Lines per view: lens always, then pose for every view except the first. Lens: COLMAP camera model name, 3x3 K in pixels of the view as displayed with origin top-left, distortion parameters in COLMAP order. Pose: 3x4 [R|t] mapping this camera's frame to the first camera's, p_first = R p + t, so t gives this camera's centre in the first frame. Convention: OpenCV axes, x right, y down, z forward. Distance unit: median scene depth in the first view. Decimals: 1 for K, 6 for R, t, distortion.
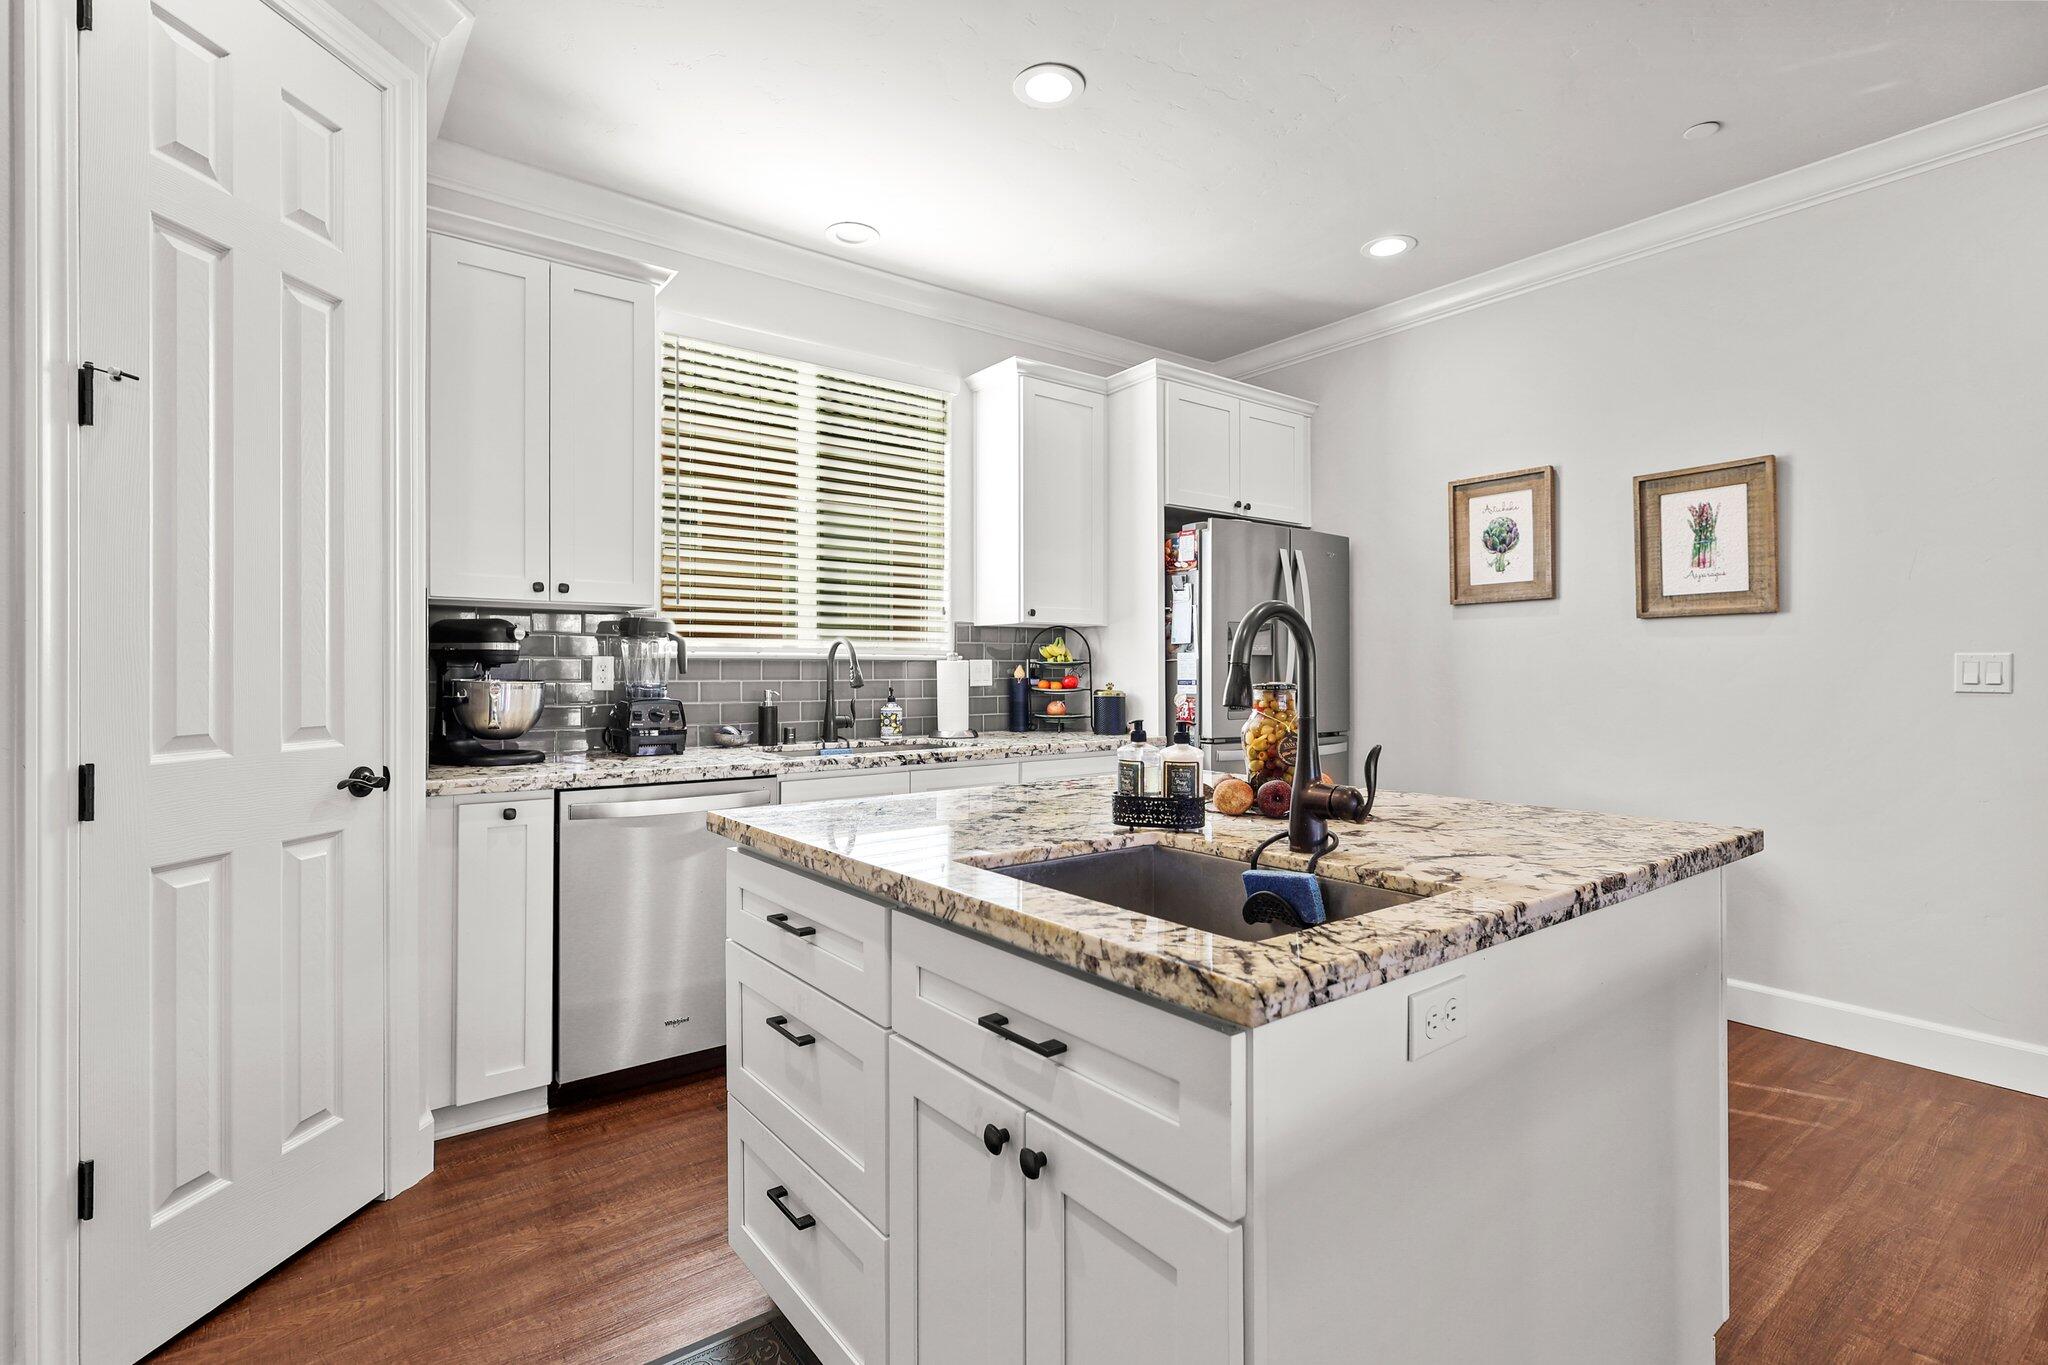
lens RADIAL K [[952.9, 0, 1023.1], [0, 952.9, 671.7], [0, 0, 1]] dist [0.001147, -0.000102]
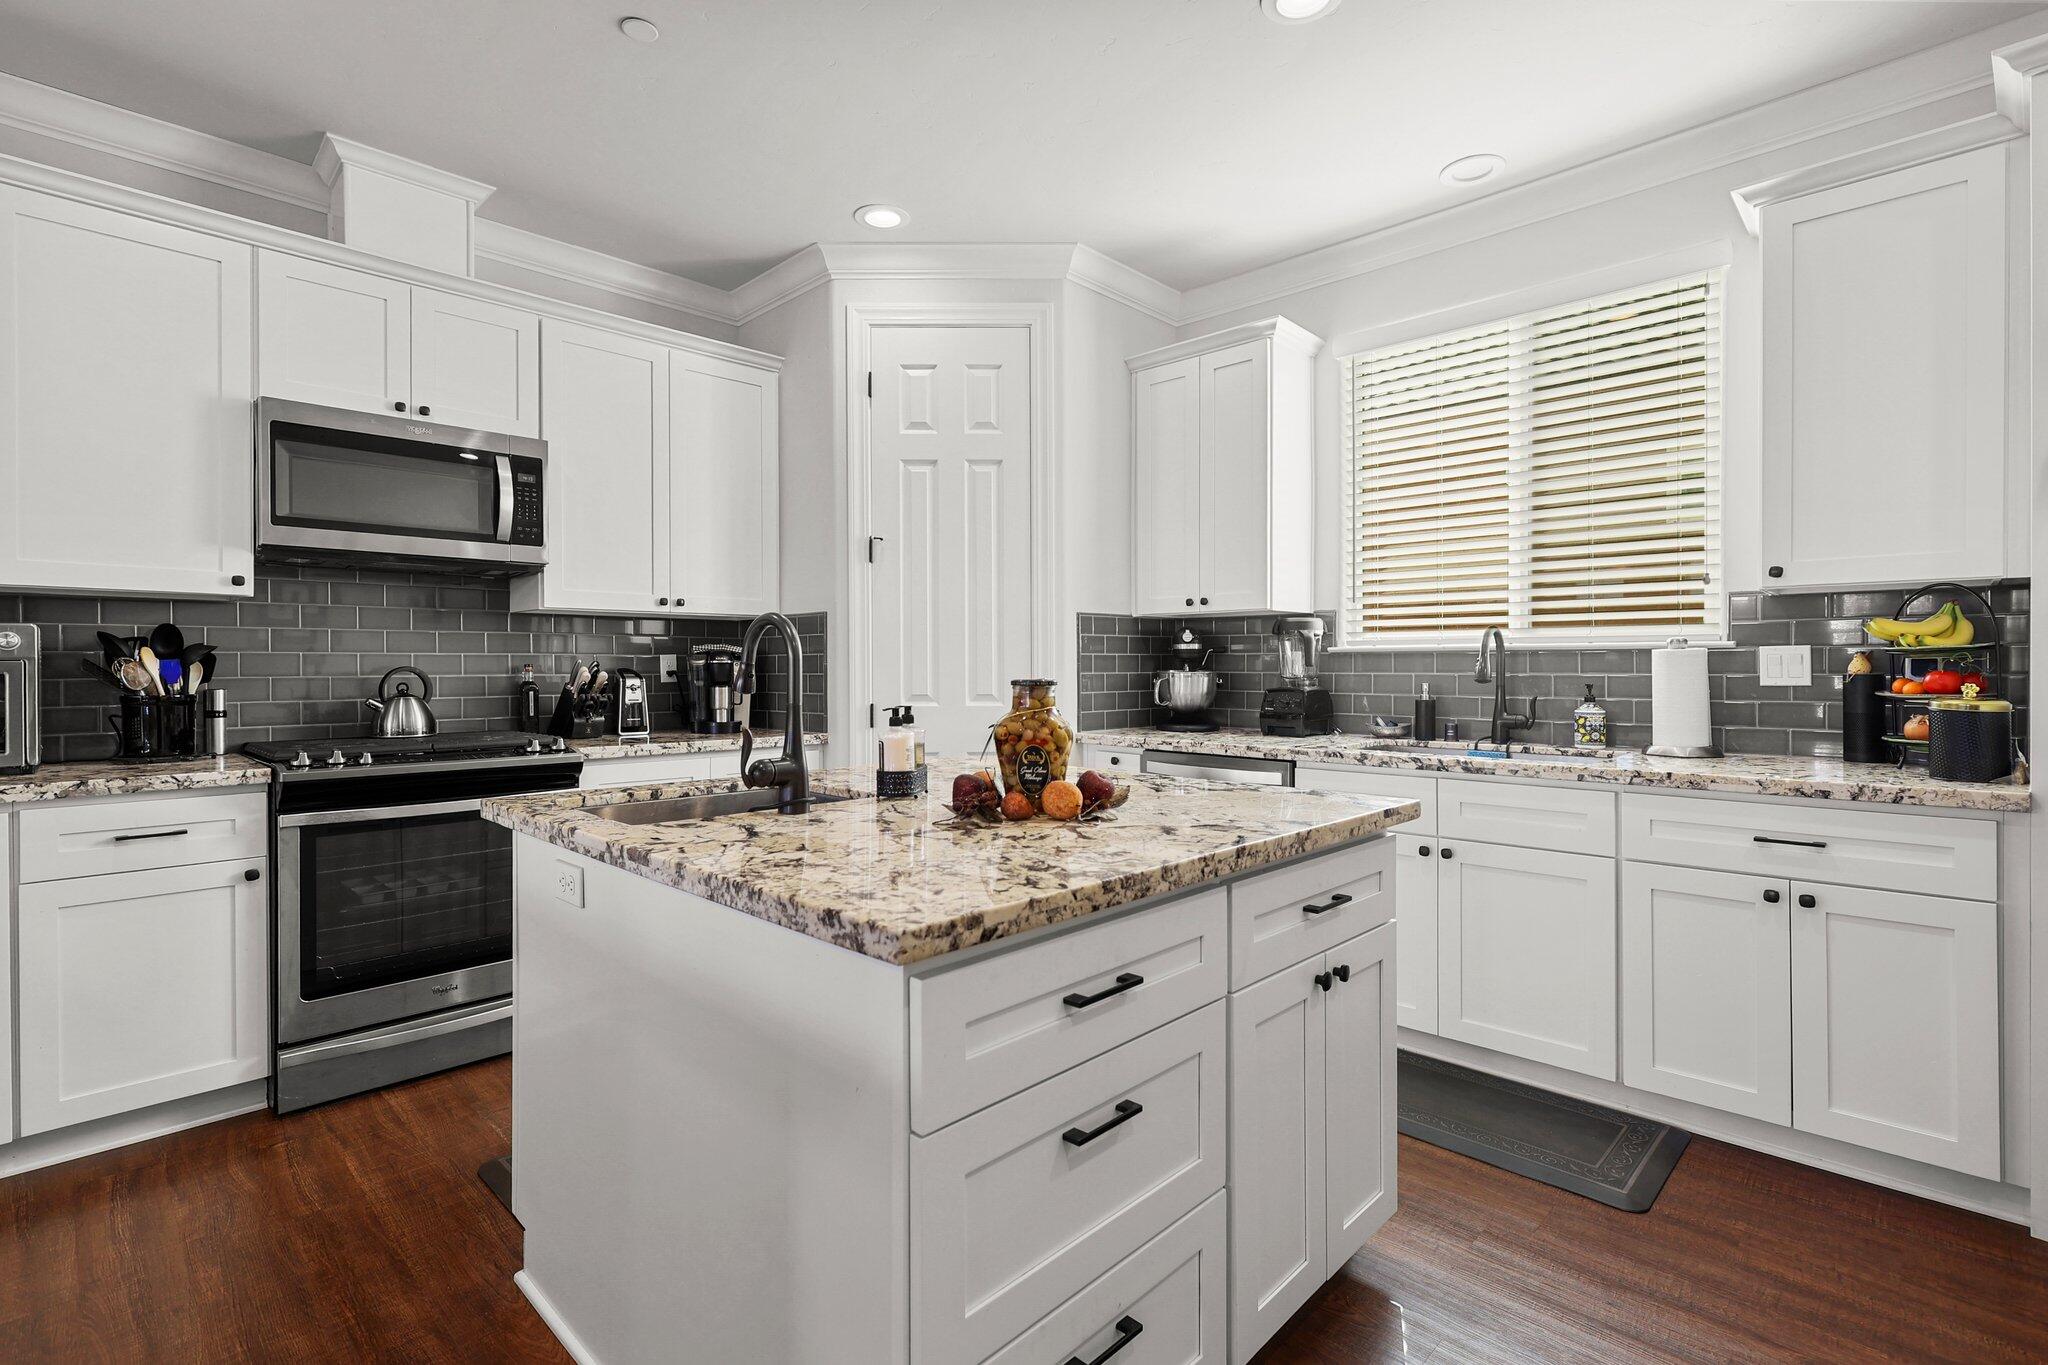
lens RADIAL K [[952.9, 0, 1024.1], [0, 952.9, 673.9], [0, 0, 1]] dist [0.001147, -0.000102]
pose [[0.141506, 0.011173, -0.989874, 0.655683], [0.002416, 0.999929, 0.011632, -0.002472], [0.989934, -0.004037, 0.141469, 0.470926]]
